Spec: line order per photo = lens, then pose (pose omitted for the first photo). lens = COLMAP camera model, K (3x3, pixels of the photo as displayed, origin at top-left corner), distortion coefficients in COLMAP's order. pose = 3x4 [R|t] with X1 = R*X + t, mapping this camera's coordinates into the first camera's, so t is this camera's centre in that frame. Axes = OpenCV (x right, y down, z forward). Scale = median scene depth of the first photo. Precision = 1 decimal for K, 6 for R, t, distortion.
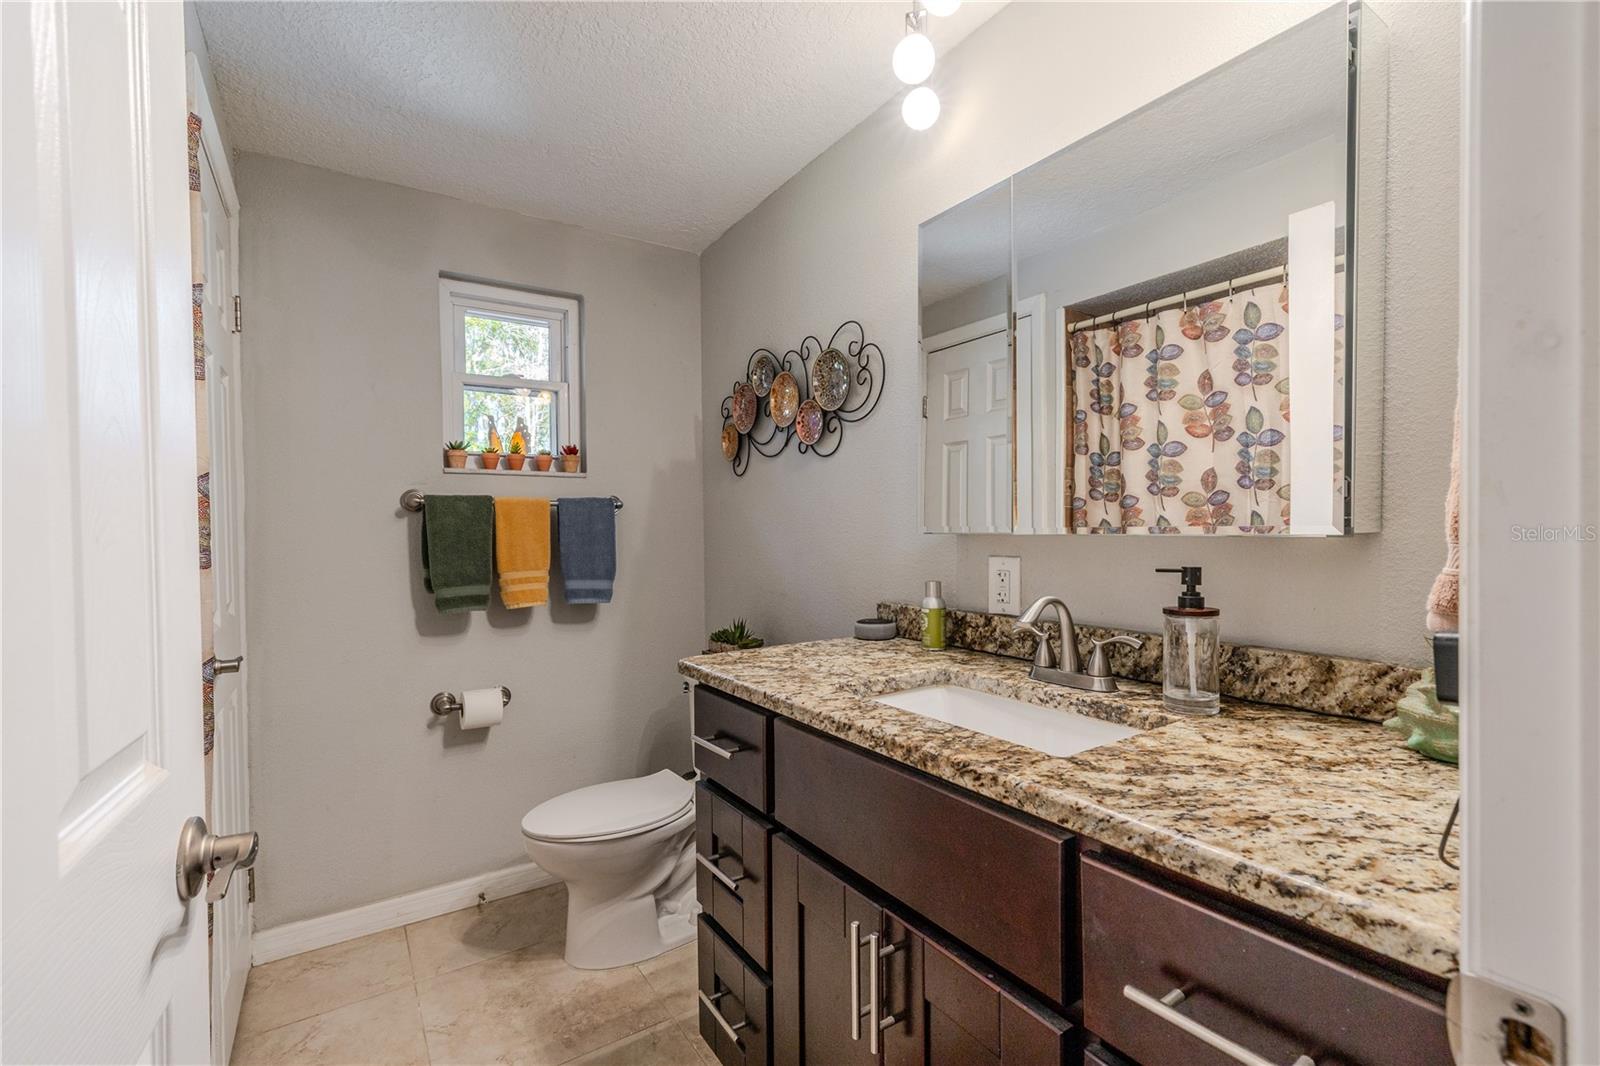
lens RADIAL K [[704.5, 0, 796.5], [0, 704.5, 544.5], [0, 0, 1]] dist [0.003281, 0.000779]
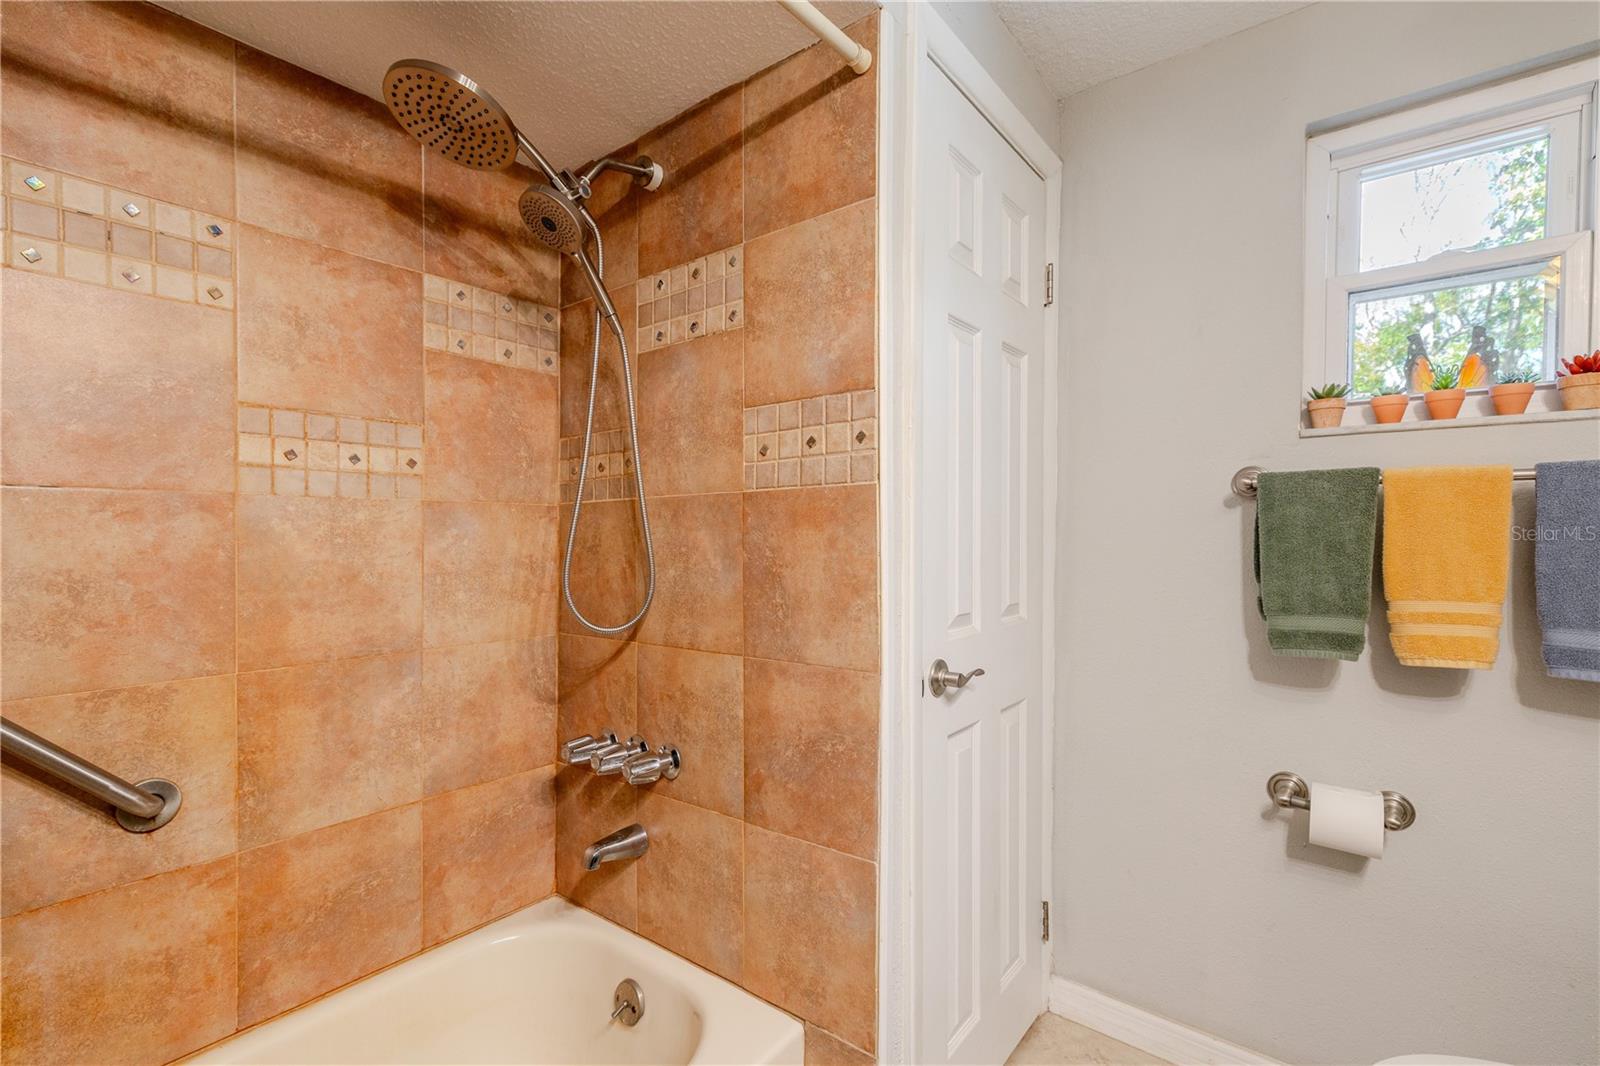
lens RADIAL K [[704.5, 0, 812.0], [0, 704.5, 534.8], [0, 0, 1]] dist [0.003281, 0.000779]
pose [[0.310357, 0.019371, -0.950423, -0.019525], [-0.017366, 0.999741, 0.014706, -0.013847], [0.950462, 0.011941, 0.310613, 0.388056]]
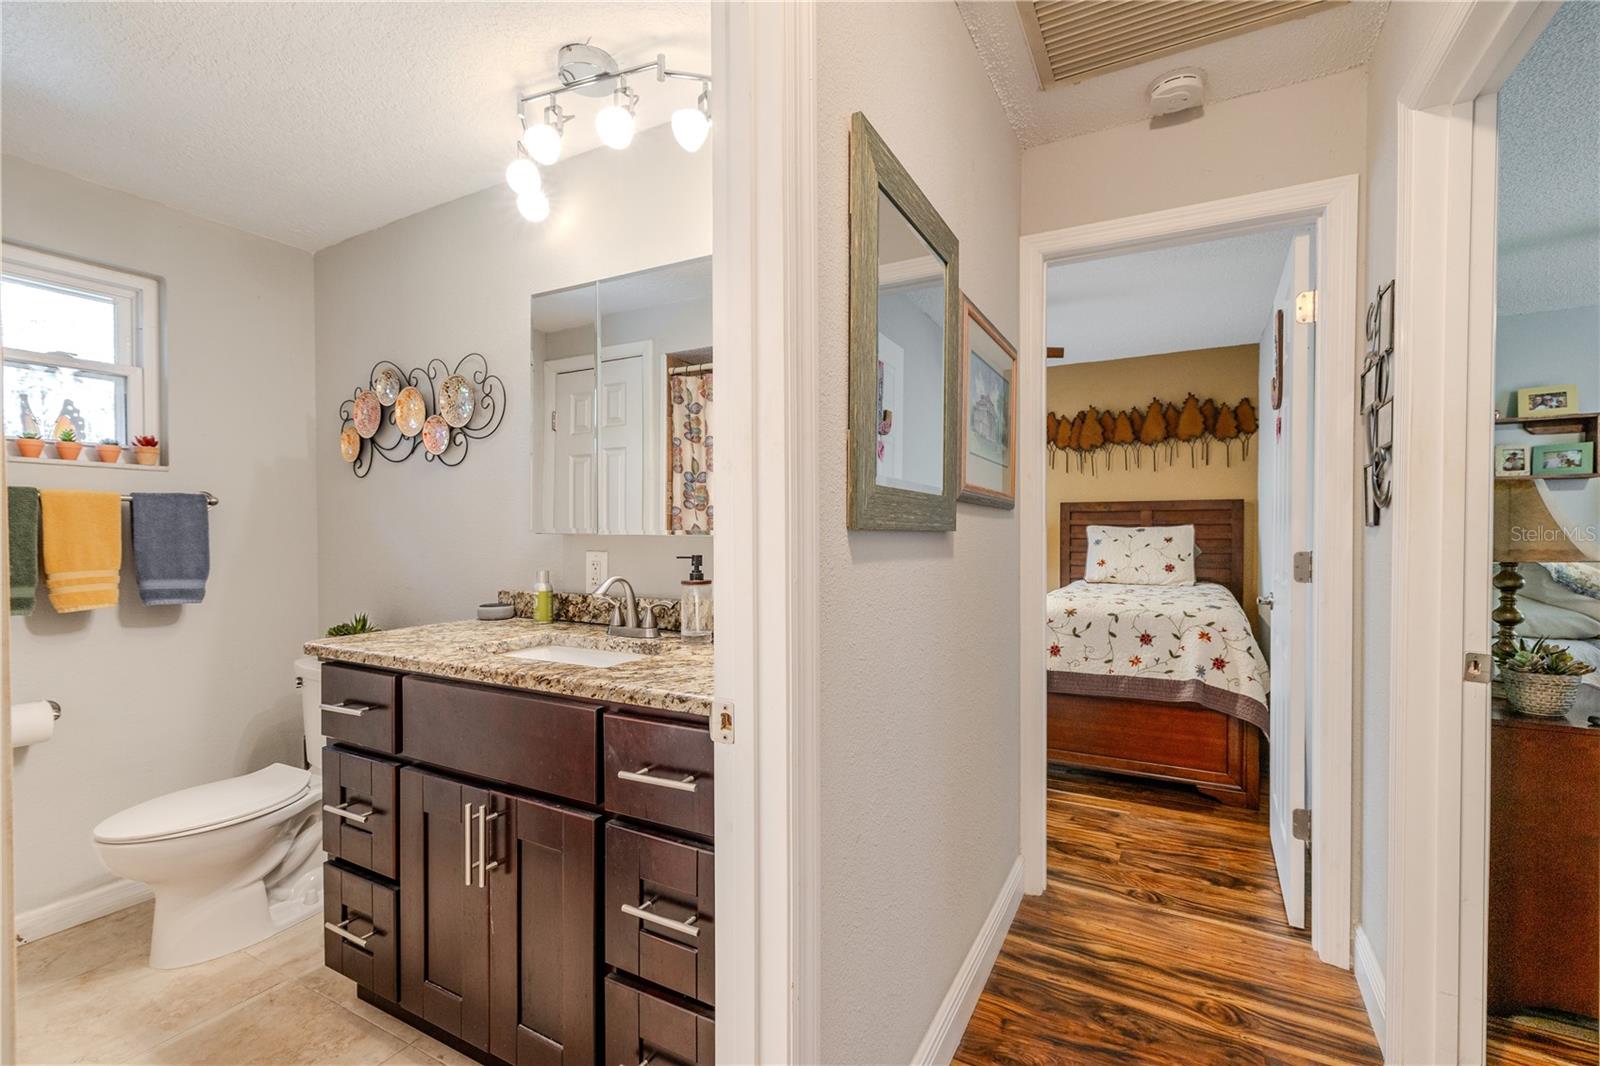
lens RADIAL K [[704.5, 0, 799.6], [0, 704.5, 541.7], [0, 0, 1]] dist [0.003281, 0.000779]
pose [[0.881312, 0.003393, 0.472523, -0.001422], [-0.000438, 0.999980, -0.006364, 0.005357], [-0.472535, 0.005401, 0.881295, -0.265962]]
